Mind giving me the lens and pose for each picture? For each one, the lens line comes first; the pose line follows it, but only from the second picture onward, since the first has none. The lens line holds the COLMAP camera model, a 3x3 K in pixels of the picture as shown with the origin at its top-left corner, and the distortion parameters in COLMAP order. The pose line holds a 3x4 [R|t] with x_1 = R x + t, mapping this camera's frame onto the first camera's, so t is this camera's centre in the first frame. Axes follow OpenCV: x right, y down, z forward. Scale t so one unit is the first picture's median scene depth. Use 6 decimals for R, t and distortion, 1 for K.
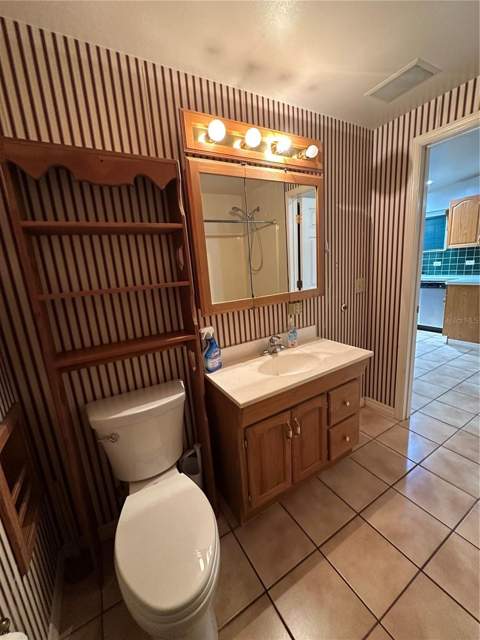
lens RADIAL K [[254.4, 0, 241.1], [0, 254.4, 320.7], [0, 0, 1]] dist [-0.000424, -0.000228]
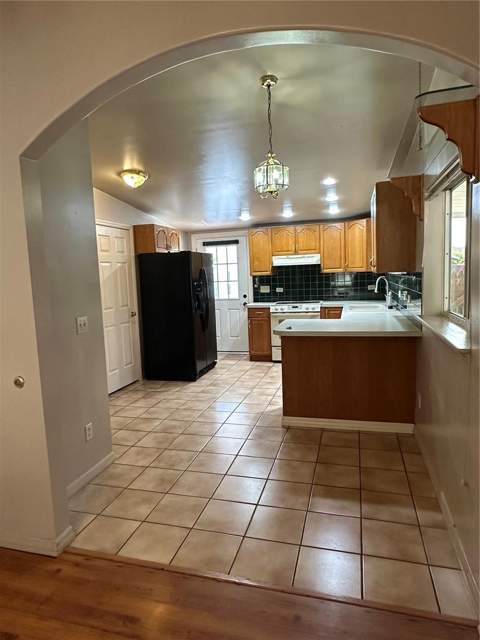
lens RADIAL K [[407.2, 0, 236.5], [0, 407.2, 320.4], [0, 0, 1]] dist [-0.006500, -0.001467]
pose [[0.691695, 0.120547, -0.712057, 1.819995], [-0.160827, 0.986923, 0.010852, -0.165265], [0.704054, 0.107012, 0.702037, 0.063839]]
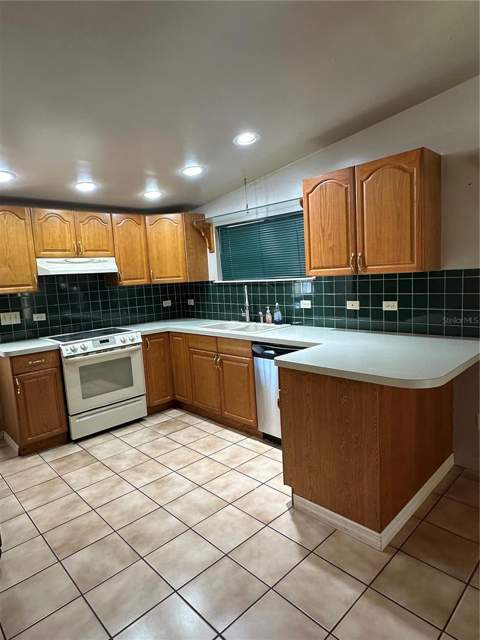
lens RADIAL K [[374.4, 0, 235.5], [0, 374.4, 320.2], [0, 0, 1]] dist [-0.008293, 0.001177]
pose [[0.973724, -0.015044, 0.227232, 0.709795], [0.040060, 0.993571, -0.105883, -0.182338], [-0.224179, 0.112204, 0.968067, 0.480122]]
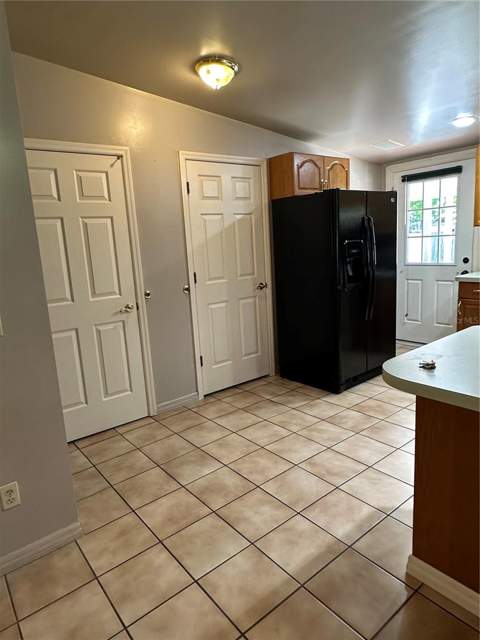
lens RADIAL K [[407.2, 0, 235.7], [0, 407.2, 316.6], [0, 0, 1]] dist [-0.006500, -0.001467]
pose [[0.140436, 0.236355, -0.961464, 1.481435], [-0.159982, 0.963744, 0.213548, -0.267592], [0.977079, 0.123827, 0.173157, 0.701886]]
